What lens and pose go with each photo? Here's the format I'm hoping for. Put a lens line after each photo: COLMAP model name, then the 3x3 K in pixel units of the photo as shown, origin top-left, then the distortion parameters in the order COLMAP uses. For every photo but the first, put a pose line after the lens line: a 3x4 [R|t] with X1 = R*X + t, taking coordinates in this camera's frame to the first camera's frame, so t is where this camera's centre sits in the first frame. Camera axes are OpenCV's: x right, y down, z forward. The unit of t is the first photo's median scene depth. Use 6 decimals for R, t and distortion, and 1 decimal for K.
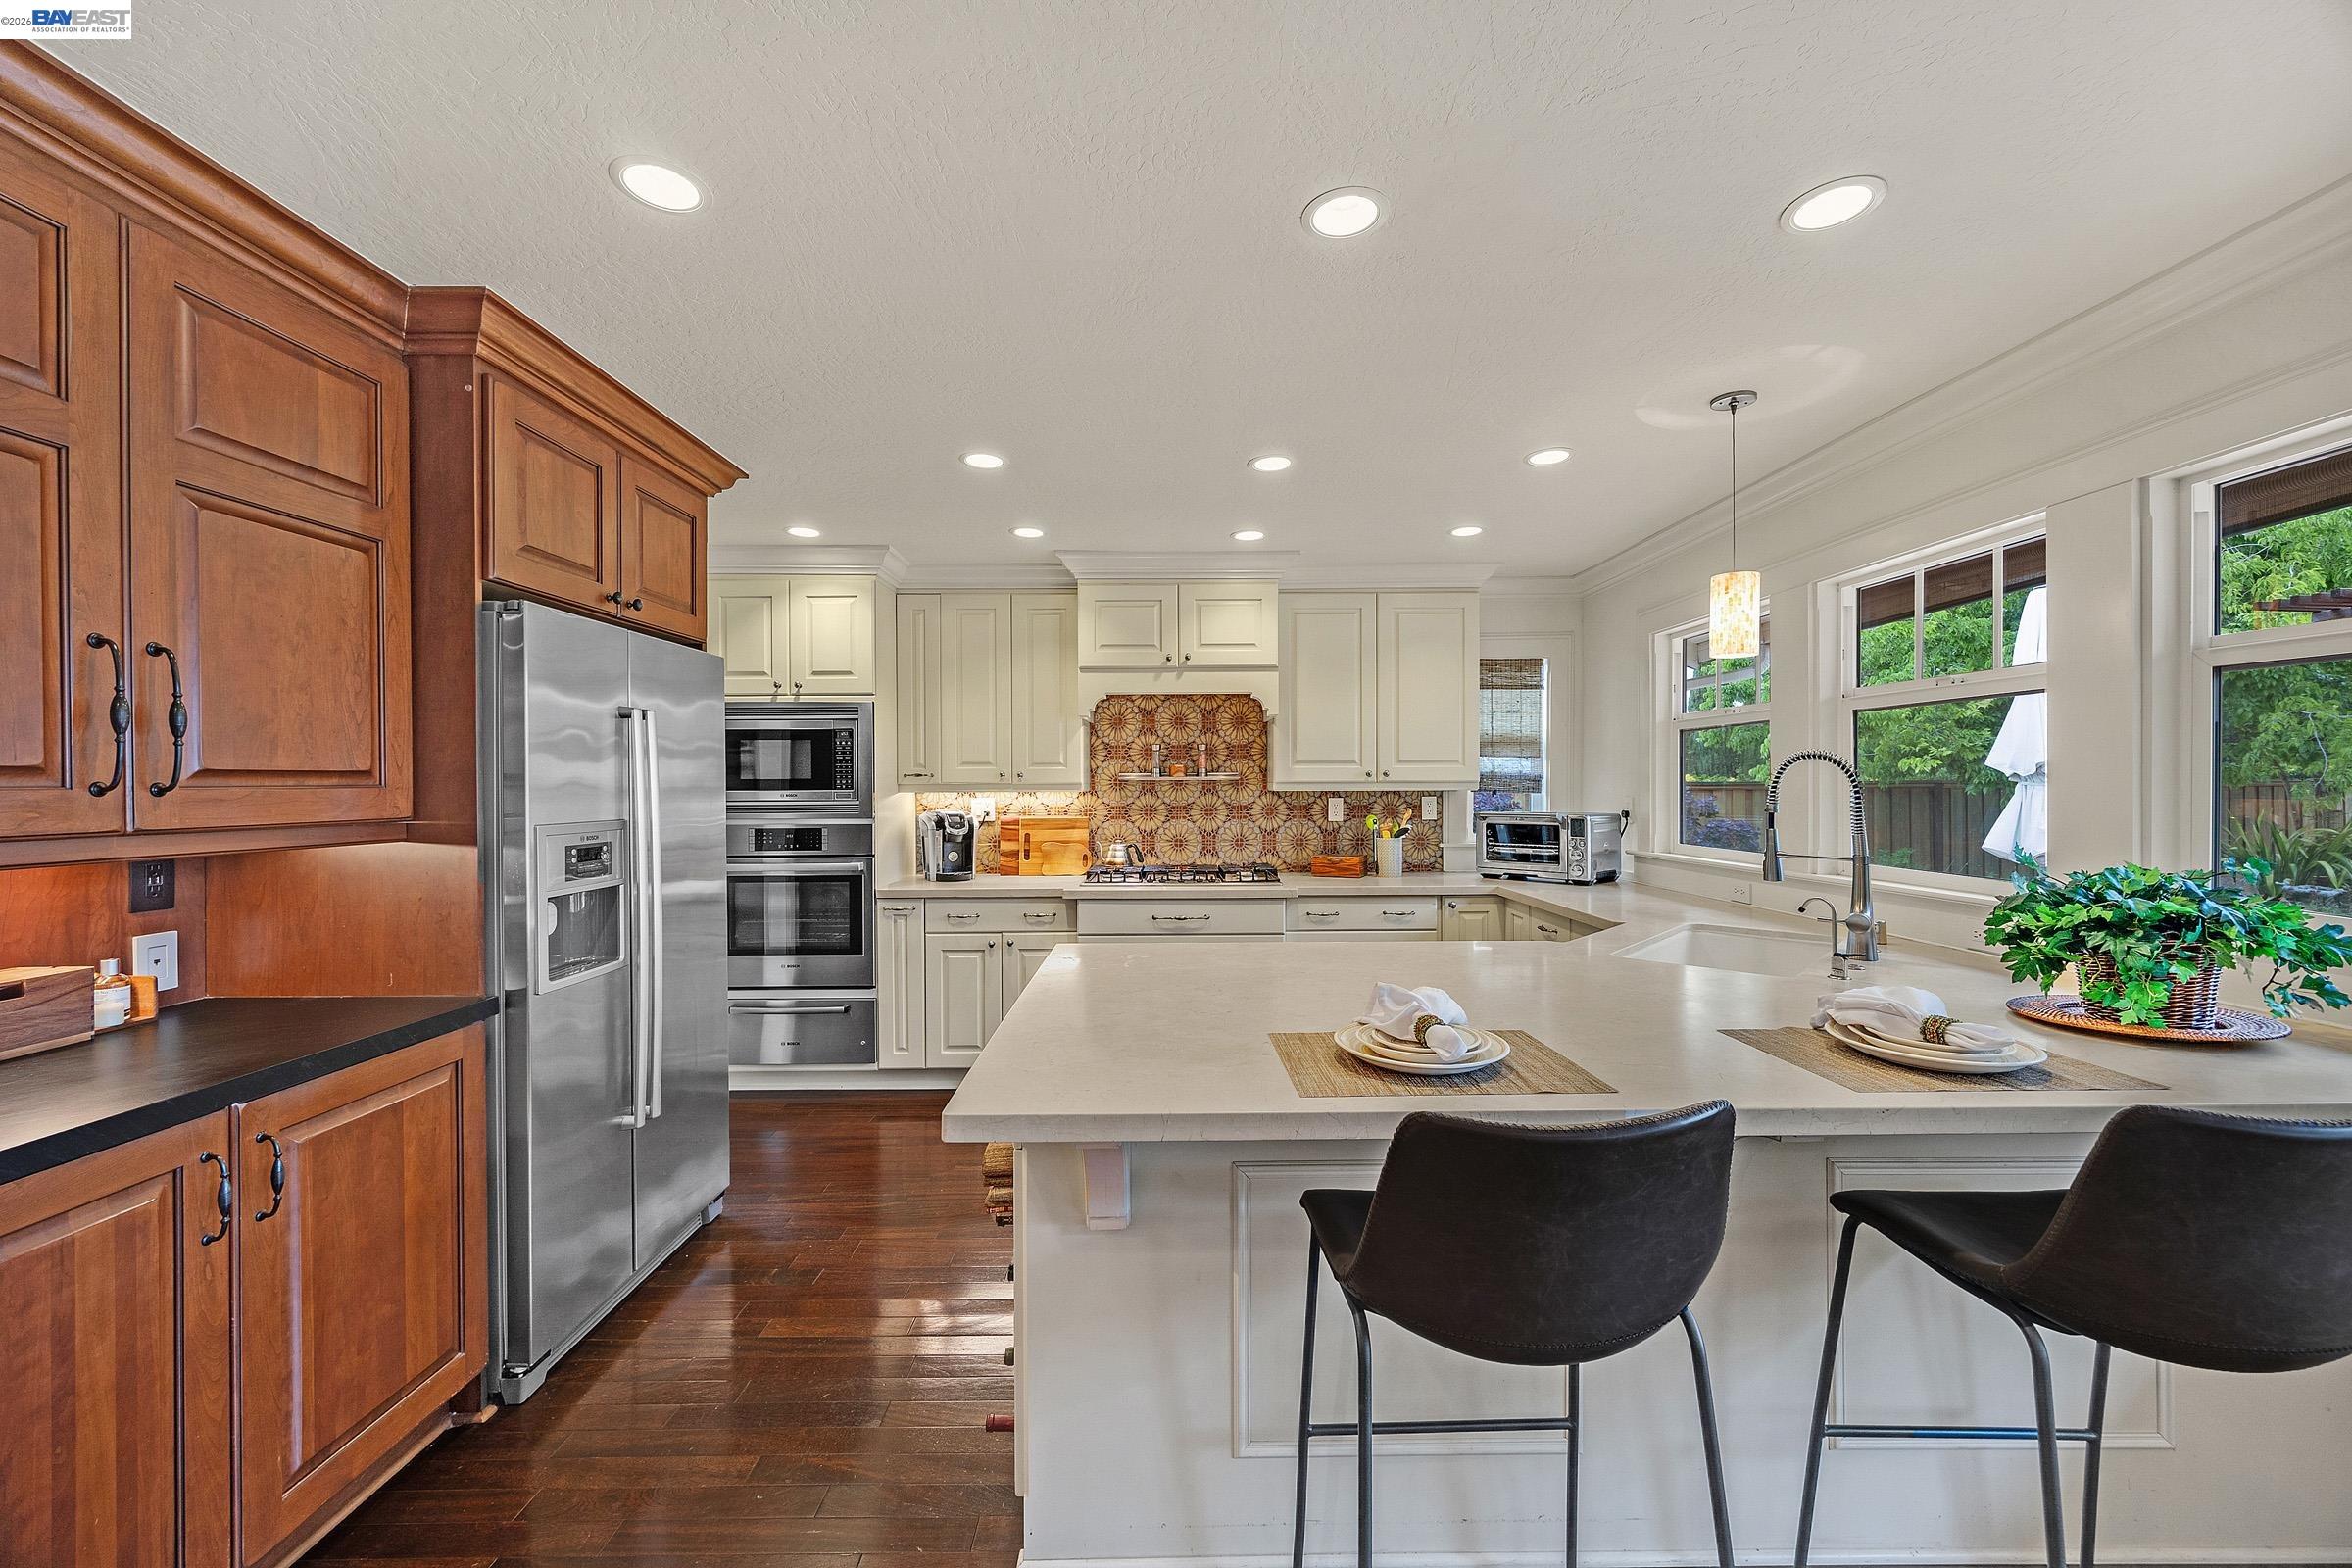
lens RADIAL K [[898.9, 0, 1176.0], [0, 898.9, 784.0], [0, 0, 1]] dist [-0.002130, -0.000486]
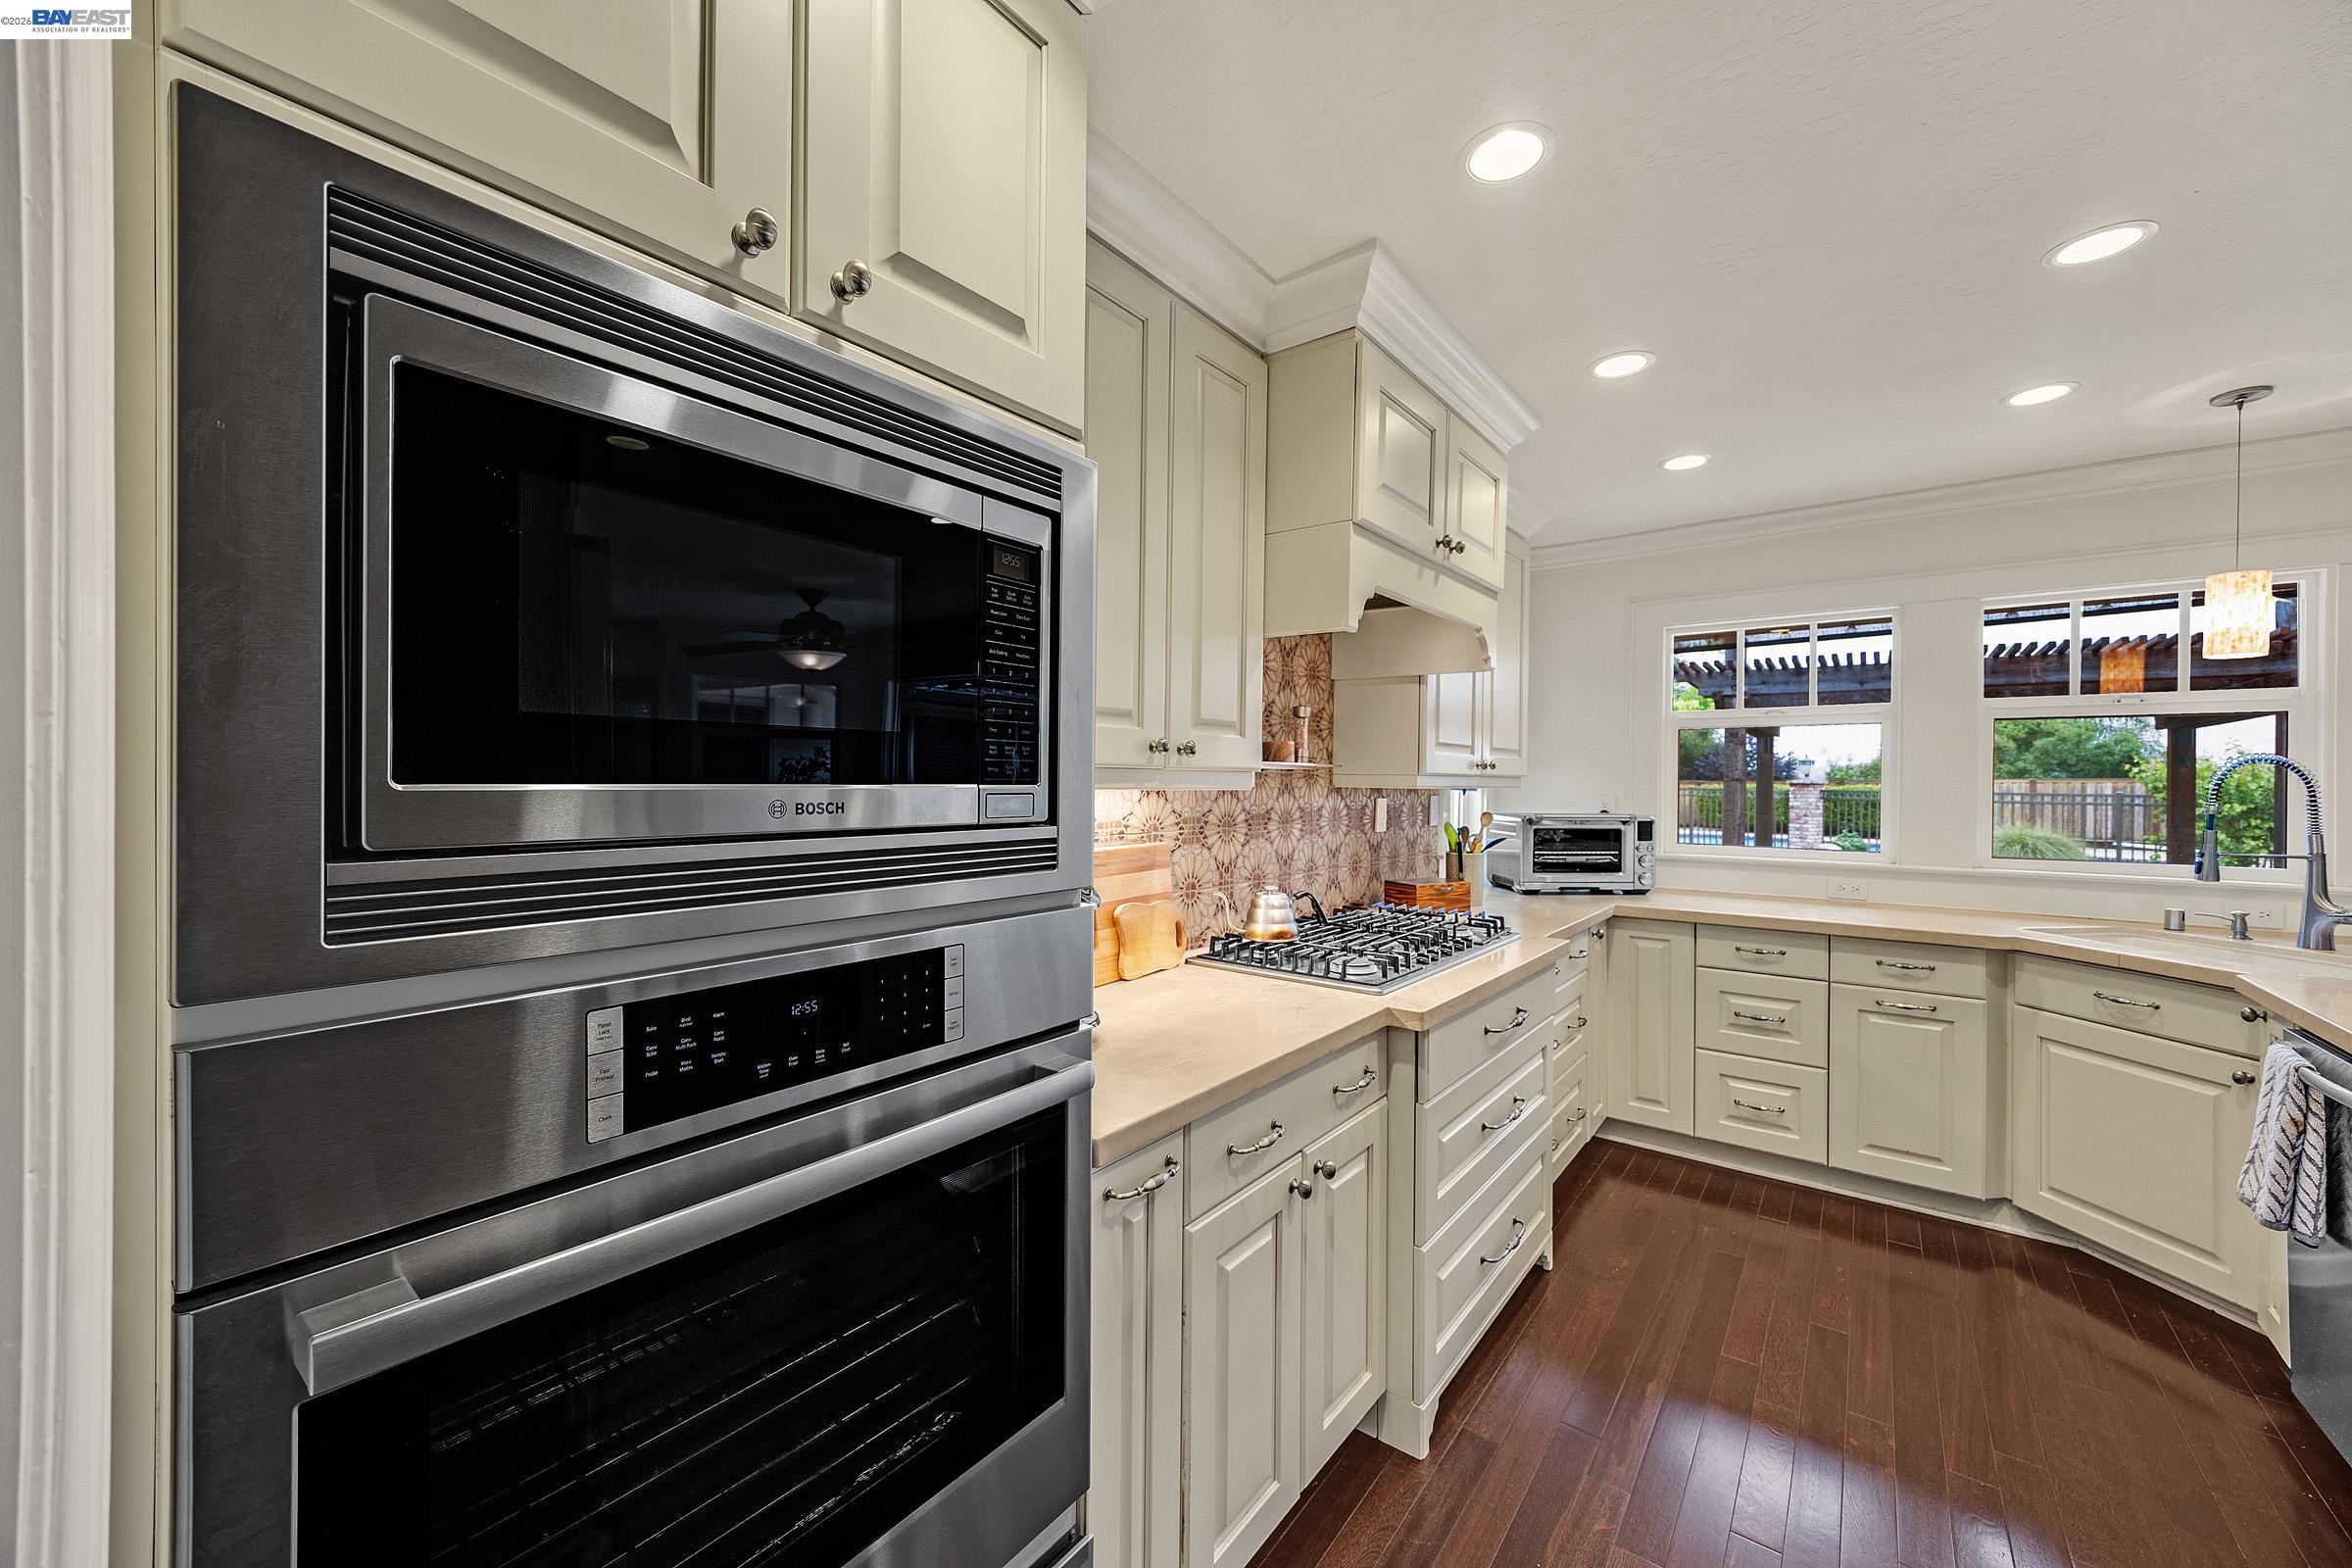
lens RADIAL K [[898.9, 0, 1176.0], [0, 898.9, 784.0], [0, 0, 1]] dist [-0.002130, -0.000486]
pose [[0.614094, 0.005627, 0.789213, -0.532391], [-0.008840, 0.999961, -0.000250, 0.006956], [-0.789183, -0.006823, 0.614120, 0.797295]]
